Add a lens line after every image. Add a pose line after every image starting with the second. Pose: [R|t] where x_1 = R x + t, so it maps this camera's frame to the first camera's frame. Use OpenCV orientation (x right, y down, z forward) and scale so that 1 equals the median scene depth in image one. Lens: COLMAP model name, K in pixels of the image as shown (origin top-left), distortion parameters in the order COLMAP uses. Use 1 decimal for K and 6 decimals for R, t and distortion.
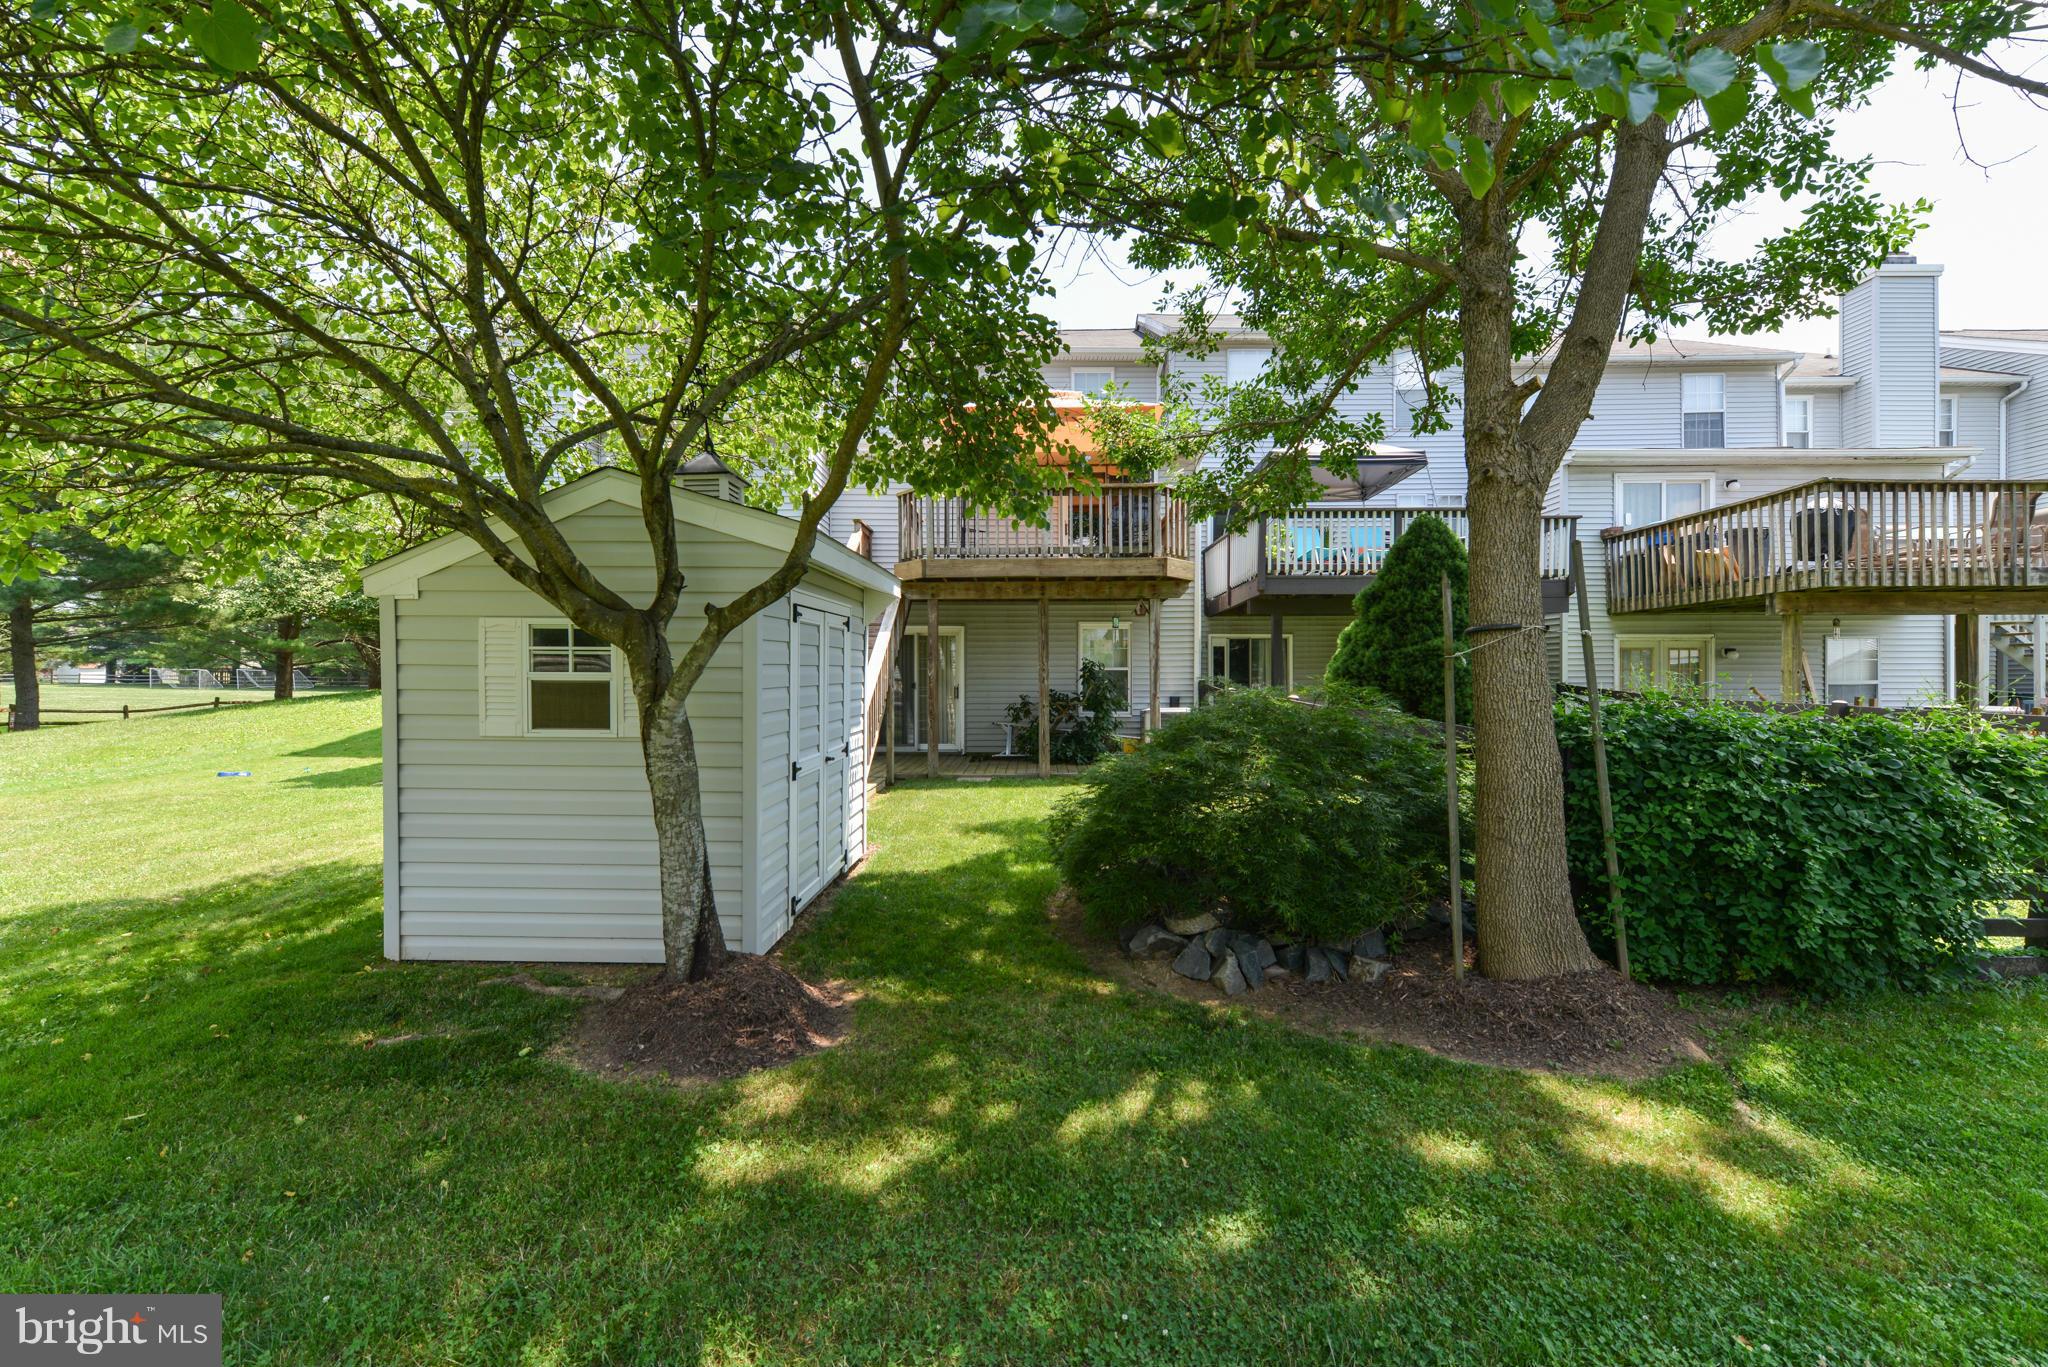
lens RADIAL K [[970.0, 0, 973.9], [0, 970.0, 682.9], [0, 0, 1]] dist [0.001915, 0.000161]
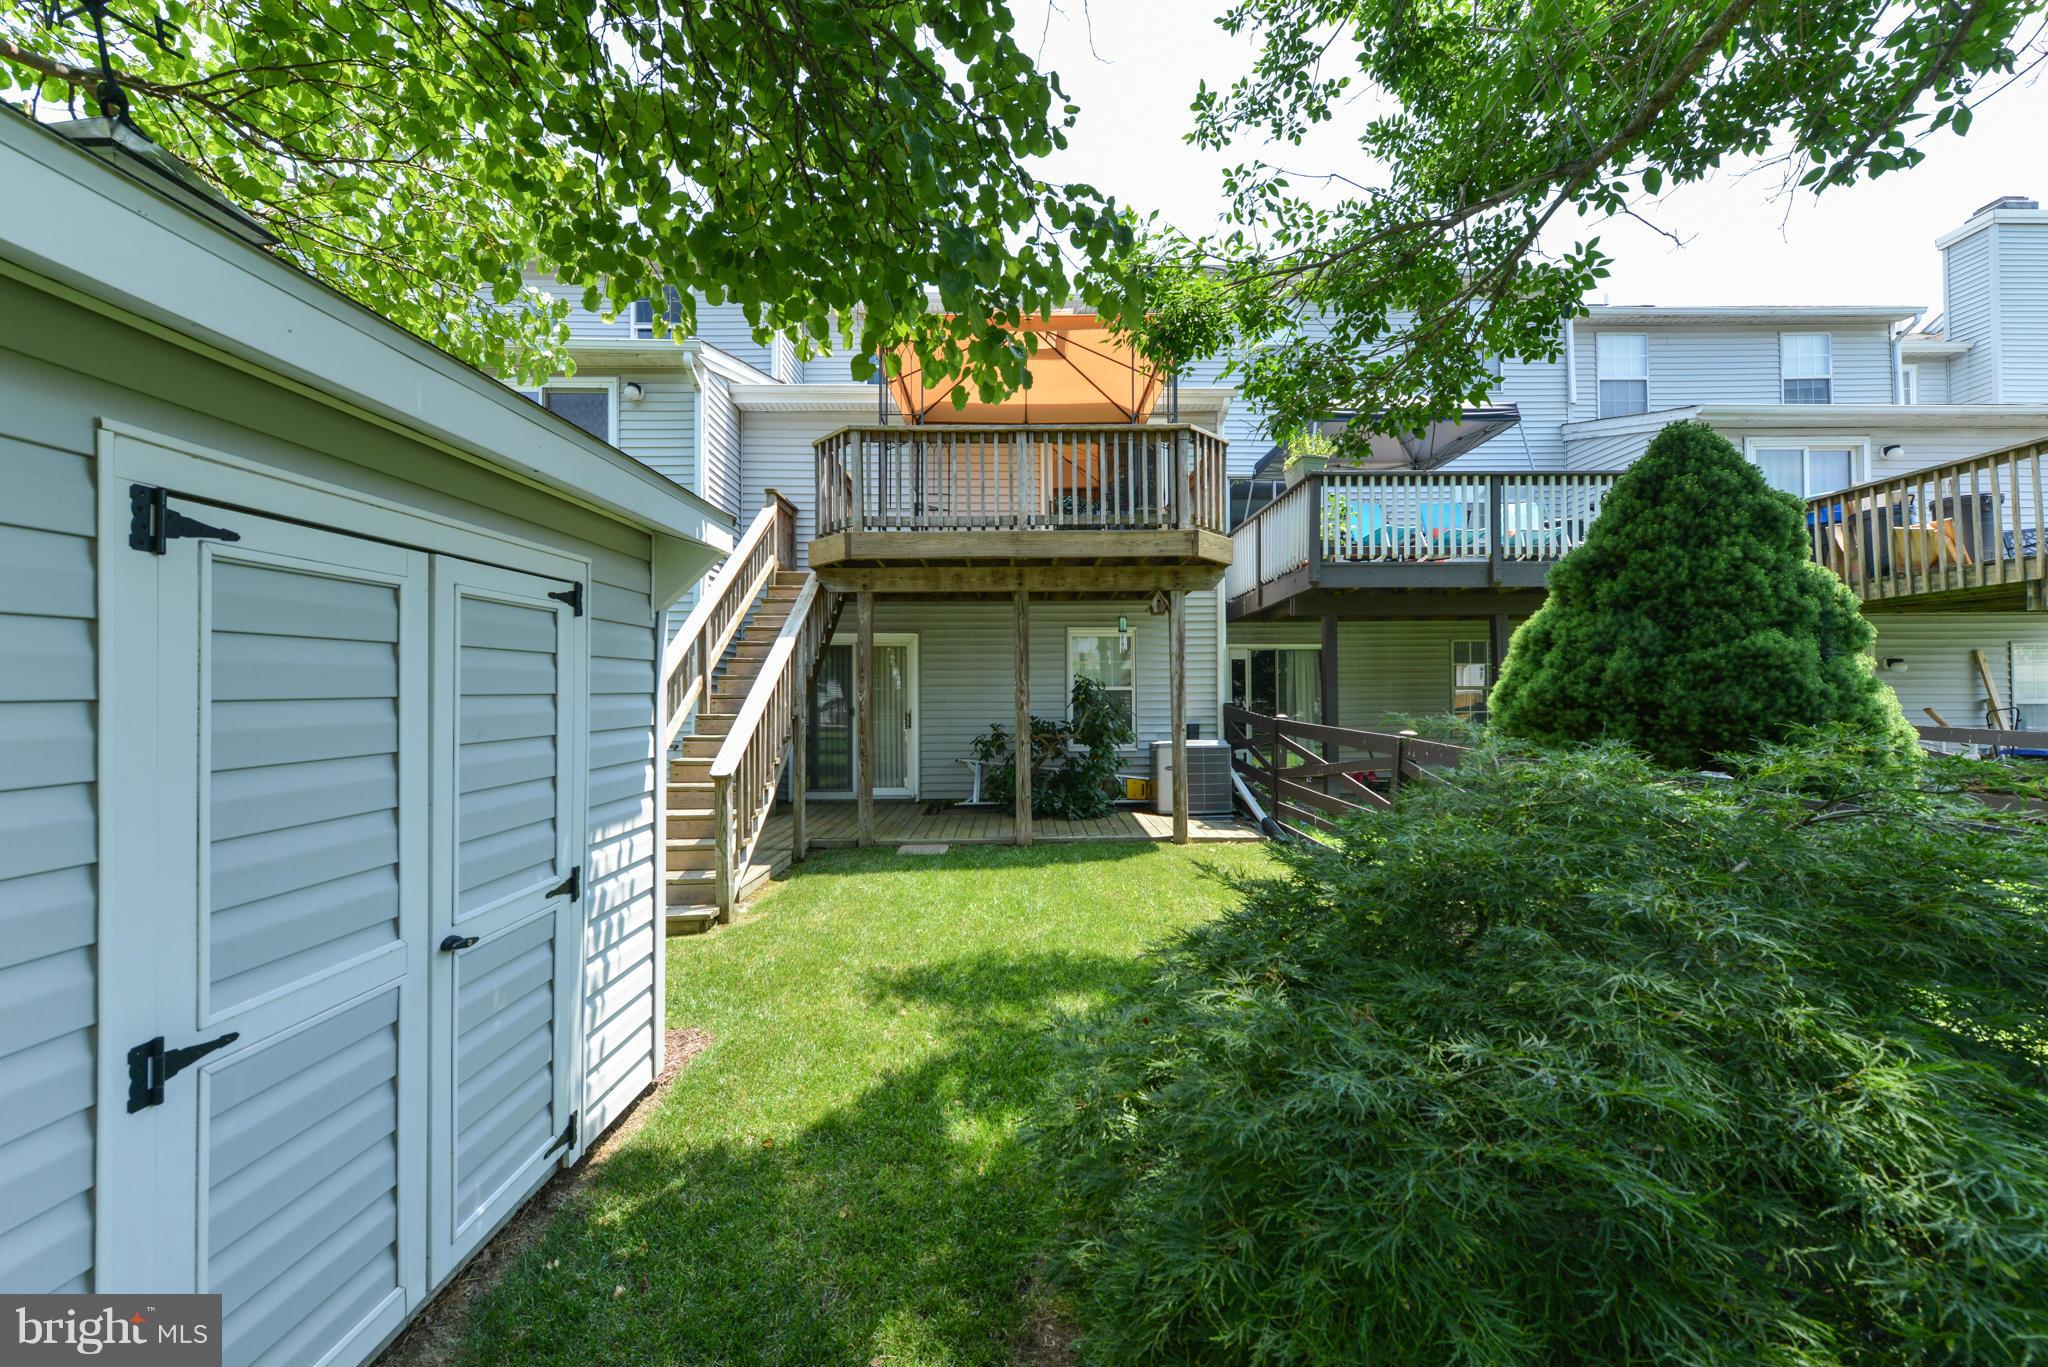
lens RADIAL K [[799.5, 0, 1039.0], [0, 799.5, 682.4], [0, 0, 1]] dist [0.015820, 0.000145]
pose [[0.995862, -0.004485, 0.090772, 0.031035], [0.005941, 0.999858, -0.015767, -0.010695], [-0.090688, 0.016241, 0.995747, 0.414835]]
